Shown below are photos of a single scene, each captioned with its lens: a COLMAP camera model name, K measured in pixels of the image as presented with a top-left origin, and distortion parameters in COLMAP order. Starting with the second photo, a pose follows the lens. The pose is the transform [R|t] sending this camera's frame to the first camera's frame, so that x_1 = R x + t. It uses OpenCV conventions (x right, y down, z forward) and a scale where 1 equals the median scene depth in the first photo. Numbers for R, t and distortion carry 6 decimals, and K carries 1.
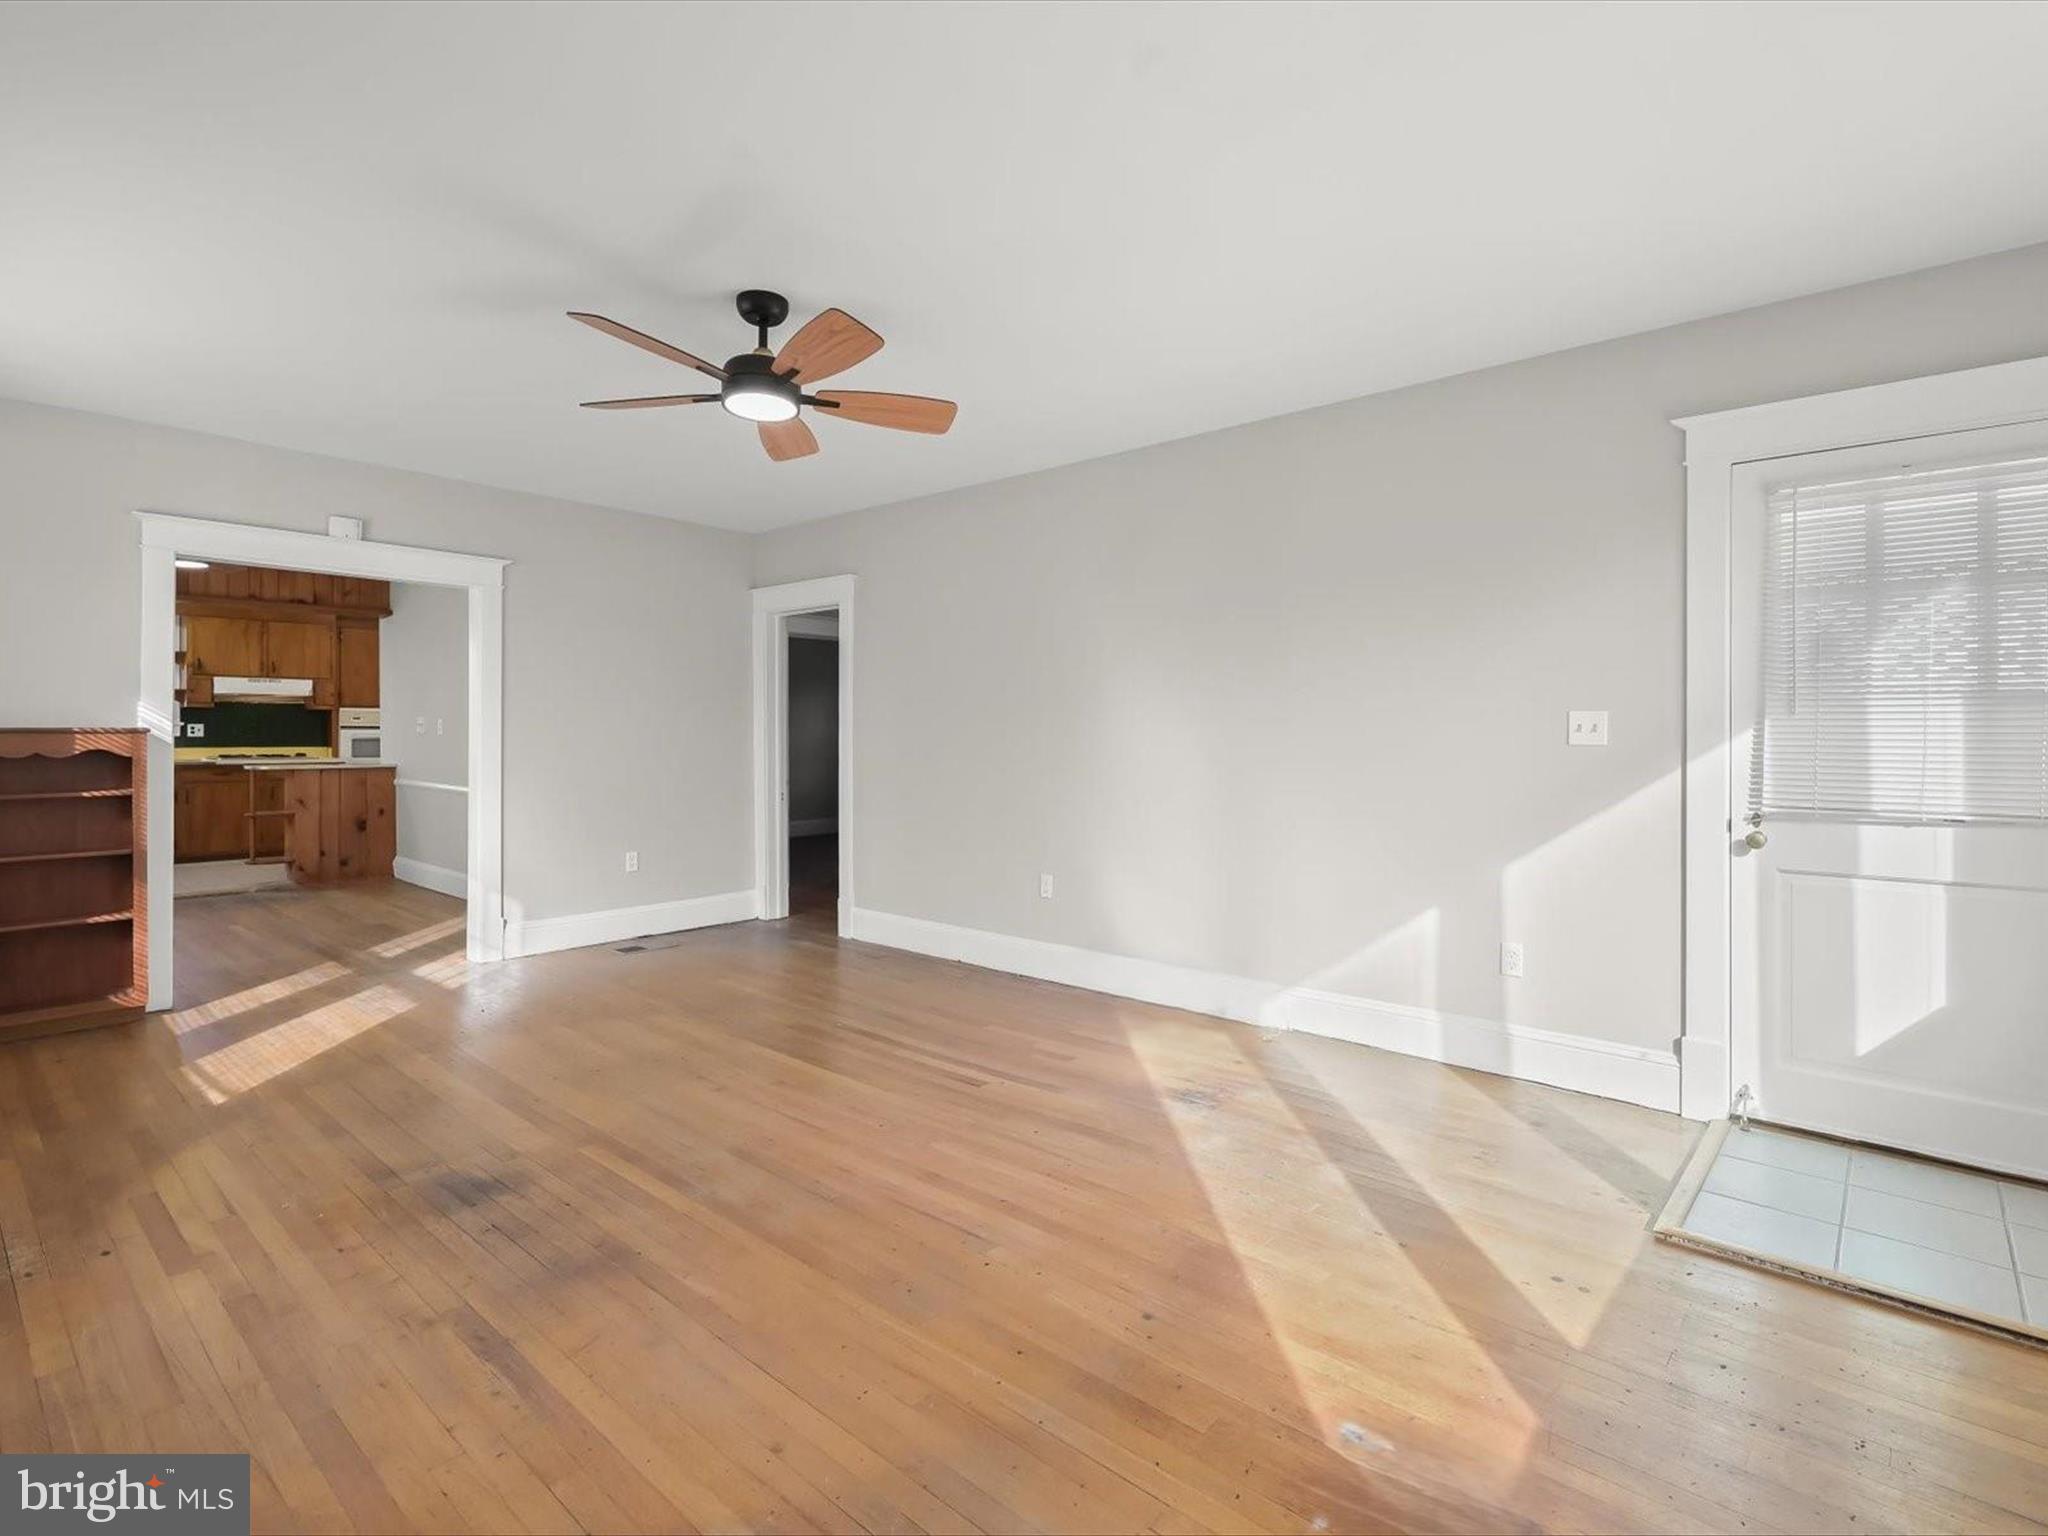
lens RADIAL K [[1012.5, 0, 1024.6], [0, 1012.5, 723.5], [0, 0, 1]] dist [-0.006827, 0.003477]
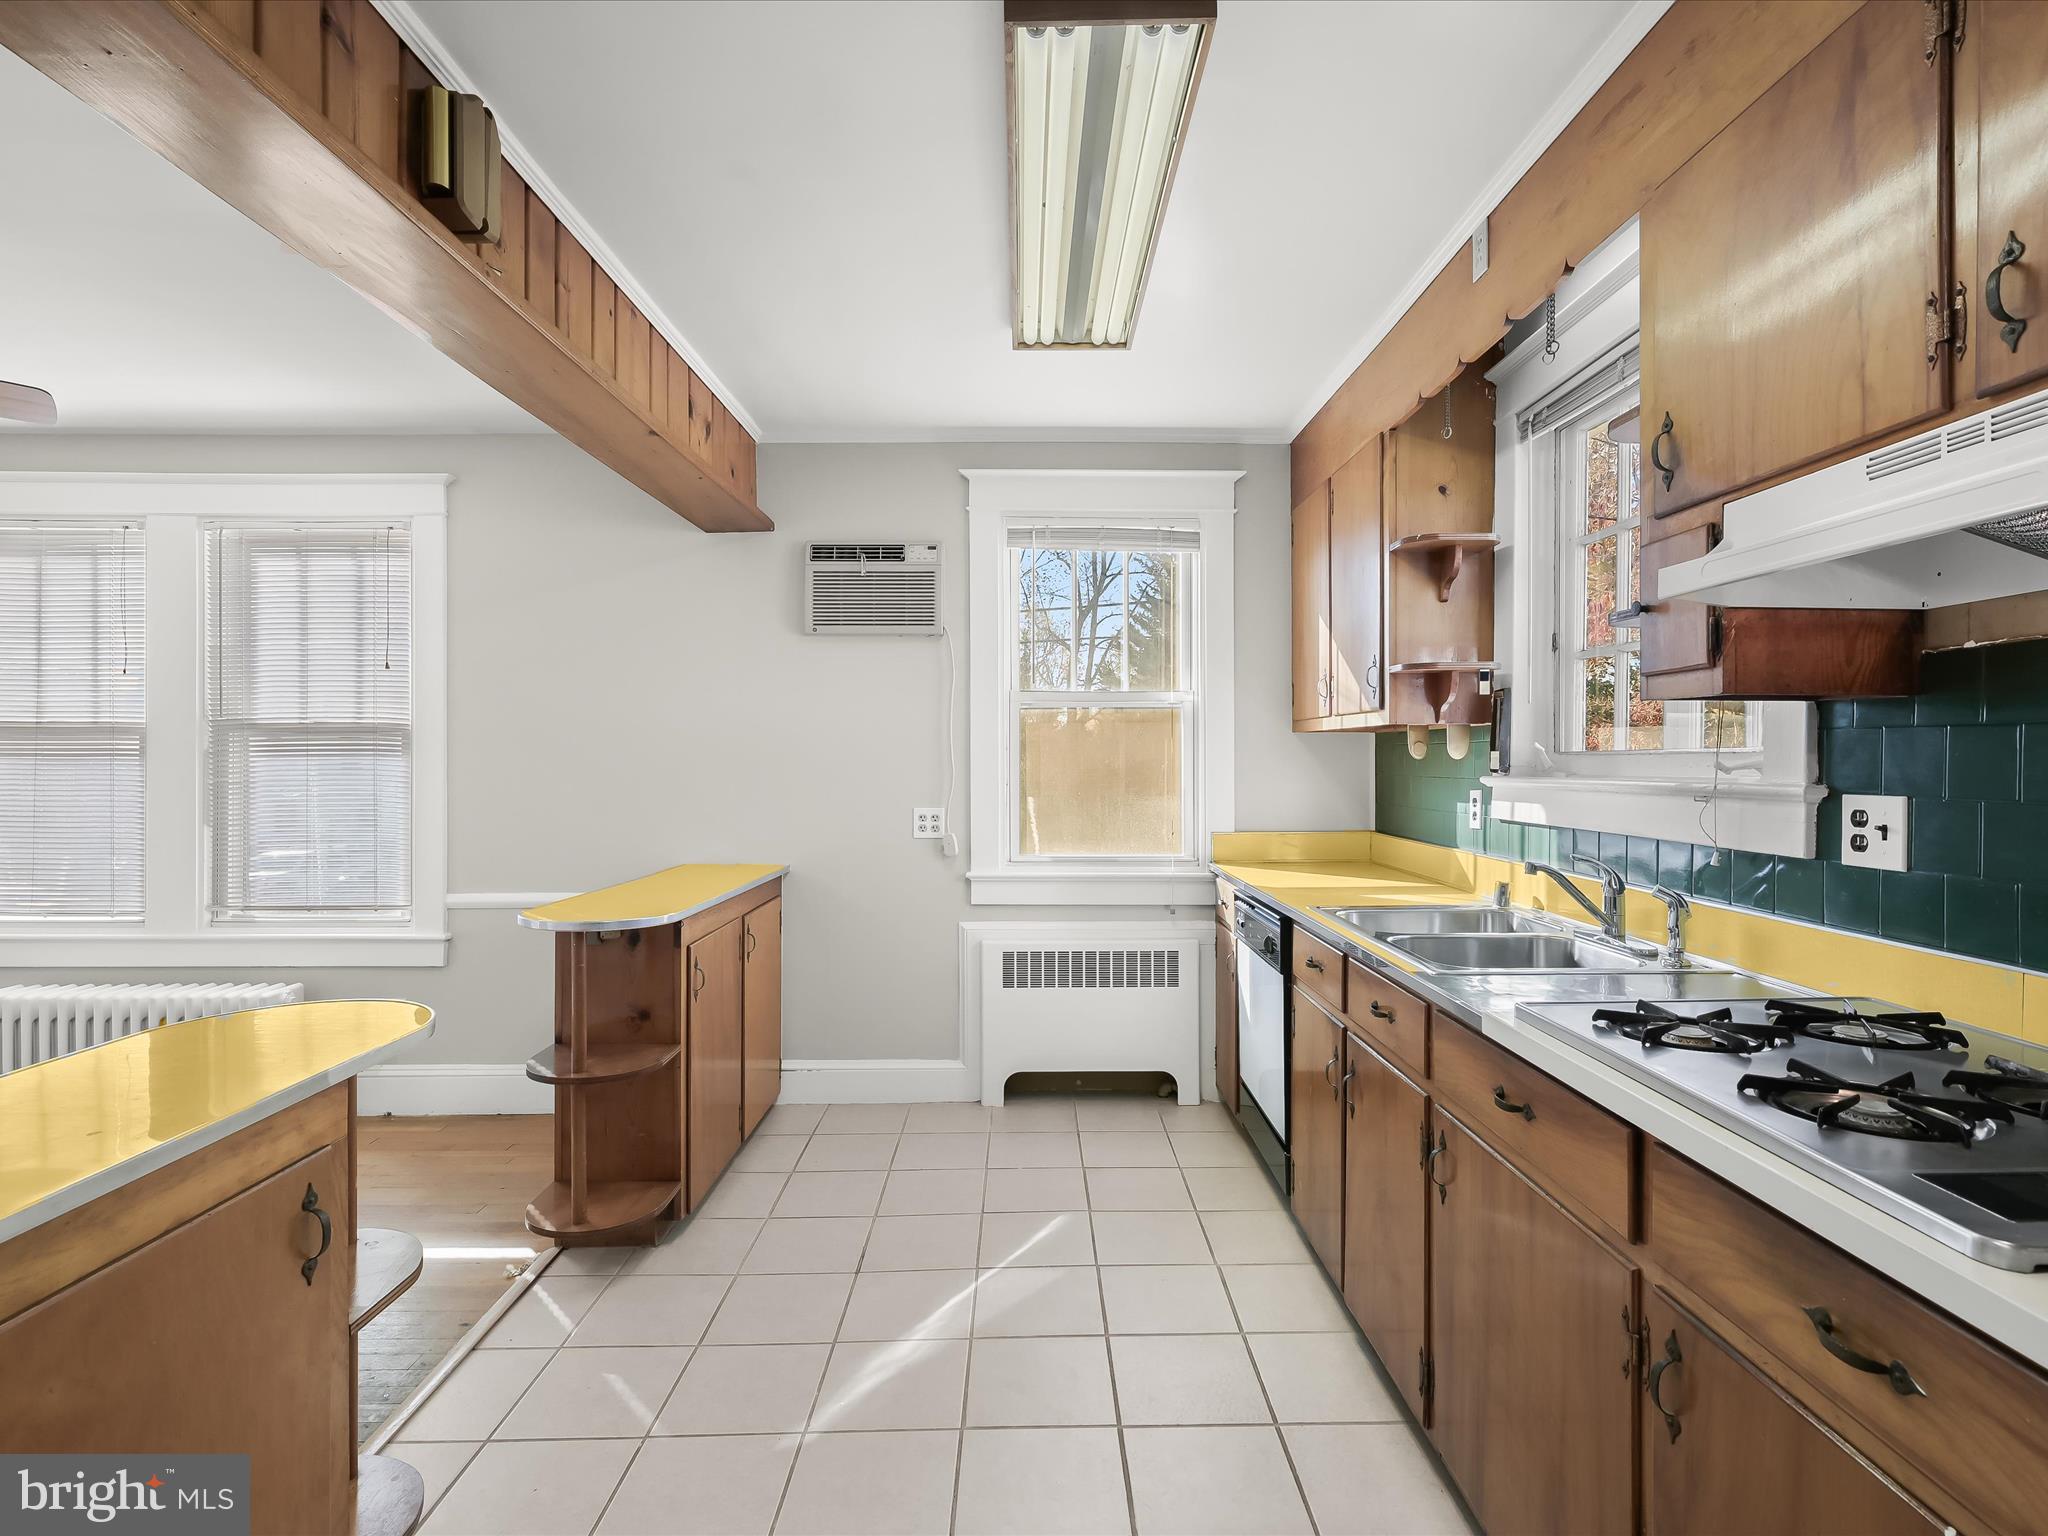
lens RADIAL K [[981.7, 0, 1030.0], [0, 981.7, 761.7], [0, 0, 1]] dist [0.003079, -0.001849]
pose [[-0.736849, -0.001750, -0.676055, -0.727557], [0.005183, 0.999953, -0.008237, -0.004790], [0.676037, -0.009573, -0.736805, 1.219236]]
